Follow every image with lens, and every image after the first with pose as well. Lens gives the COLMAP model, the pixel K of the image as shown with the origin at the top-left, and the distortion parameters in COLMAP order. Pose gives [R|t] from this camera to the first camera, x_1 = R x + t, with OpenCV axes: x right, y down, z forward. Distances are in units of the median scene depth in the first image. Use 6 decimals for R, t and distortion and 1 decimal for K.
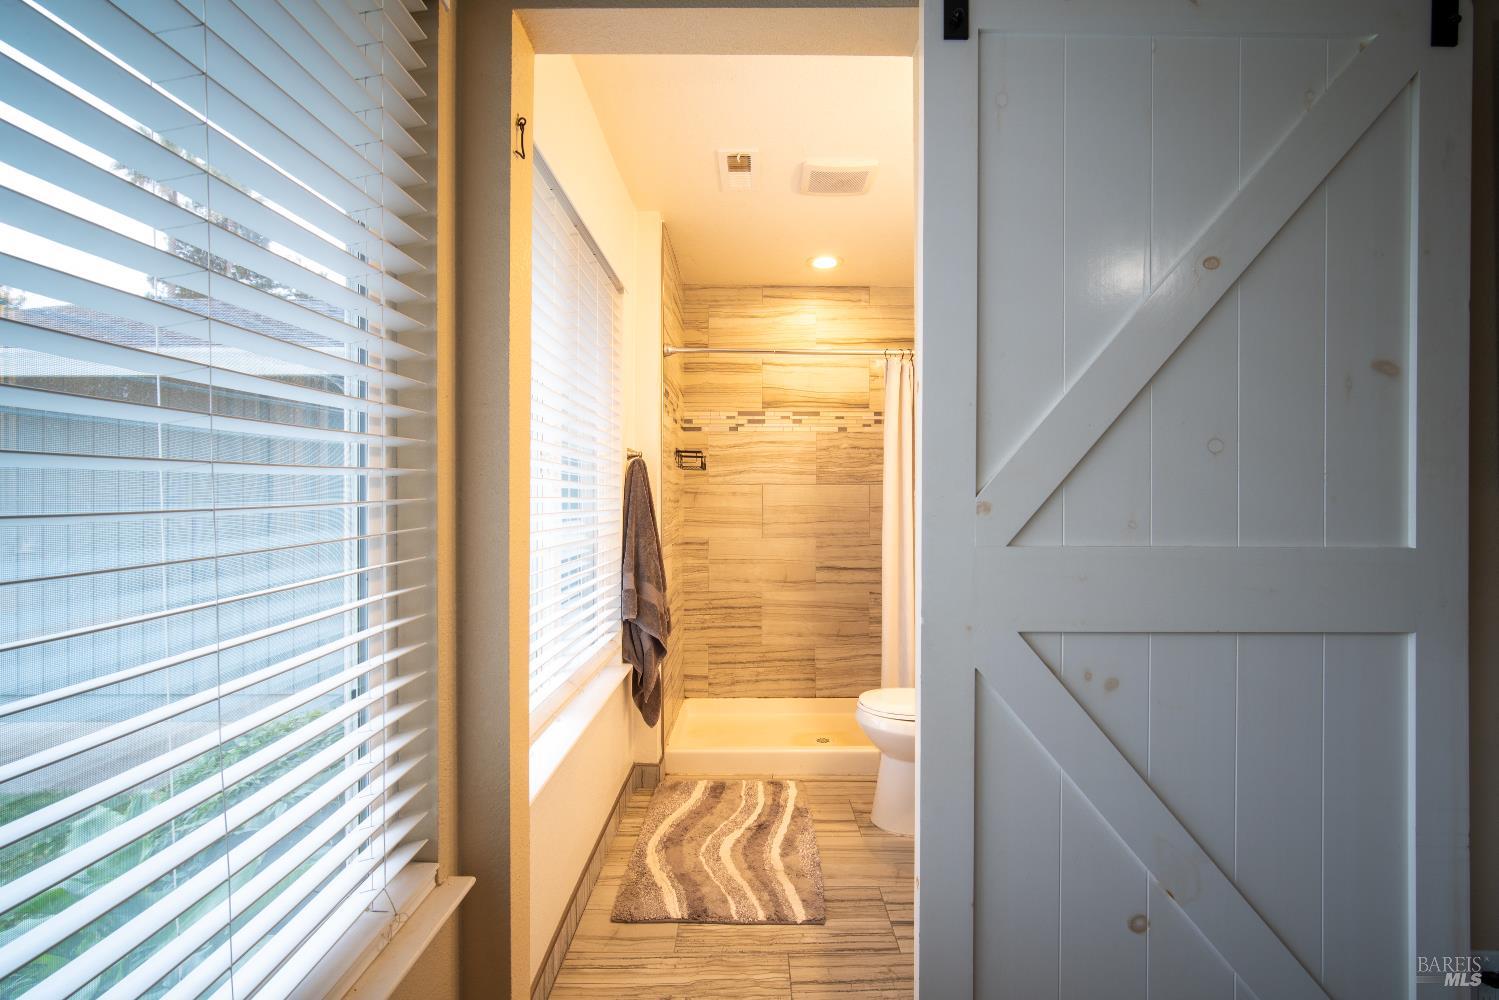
lens RADIAL K [[656.1, 0, 752.9], [0, 656.1, 501.2], [0, 0, 1]] dist [-0.012028, 0.001245]
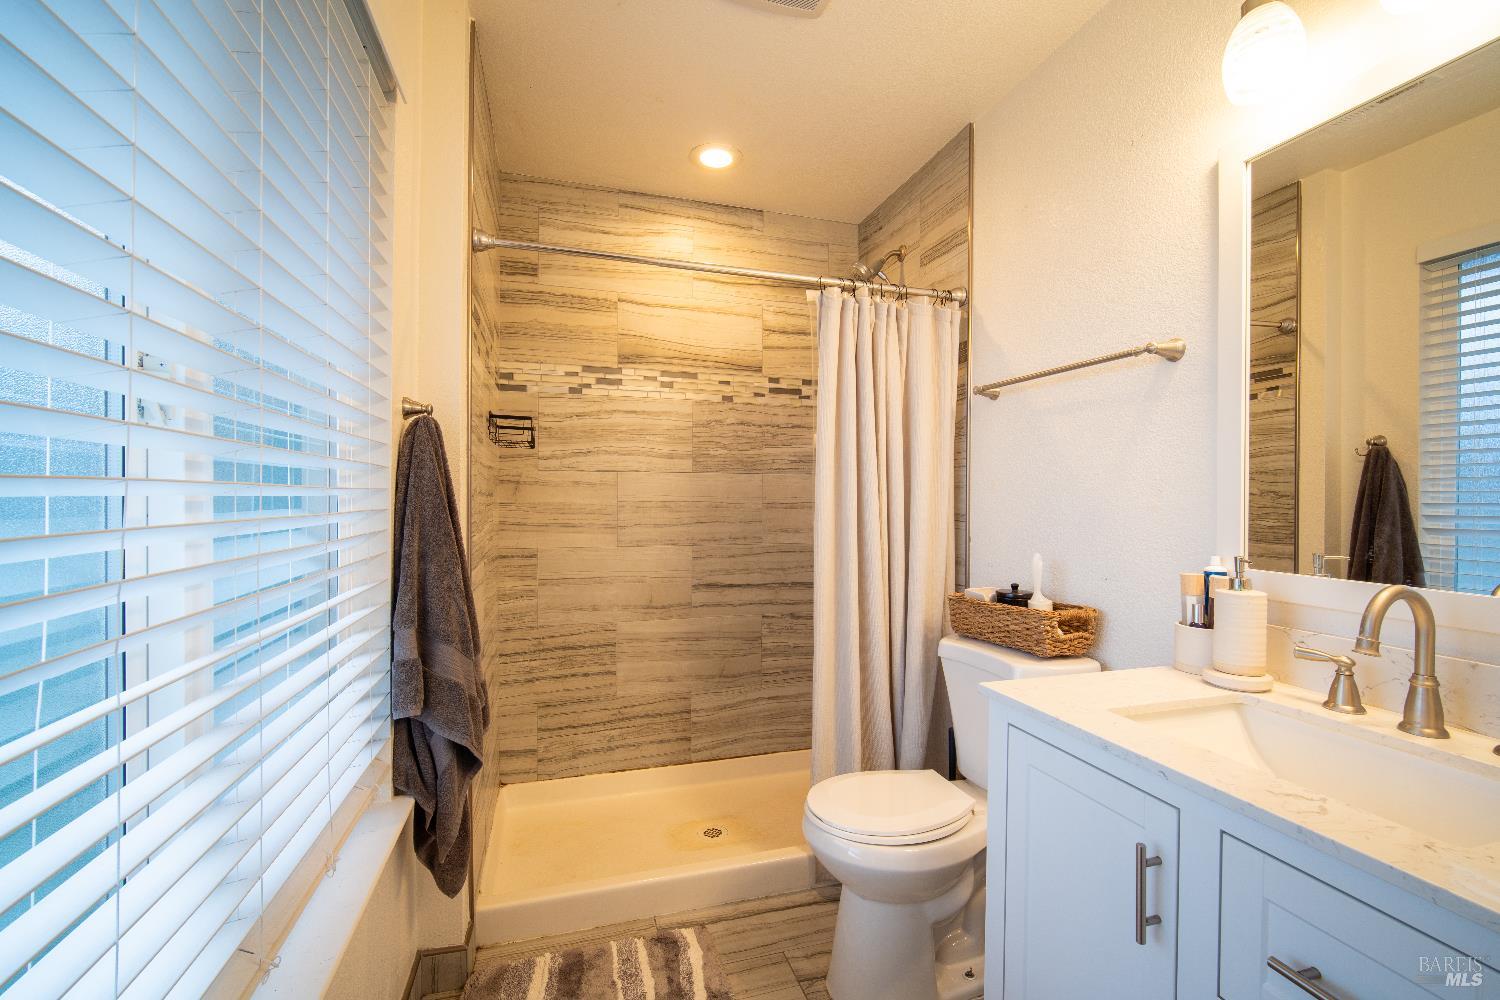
lens RADIAL K [[656.6, 0, 758.4], [0, 656.6, 498.7], [0, 0, 1]] dist [-0.012028, 0.001245]
pose [[0.955311, 0.001078, 0.295599, -0.050376], [-0.002489, 0.999987, 0.004398, 0.000583], [-0.295591, -0.004937, 0.955302, 0.282093]]
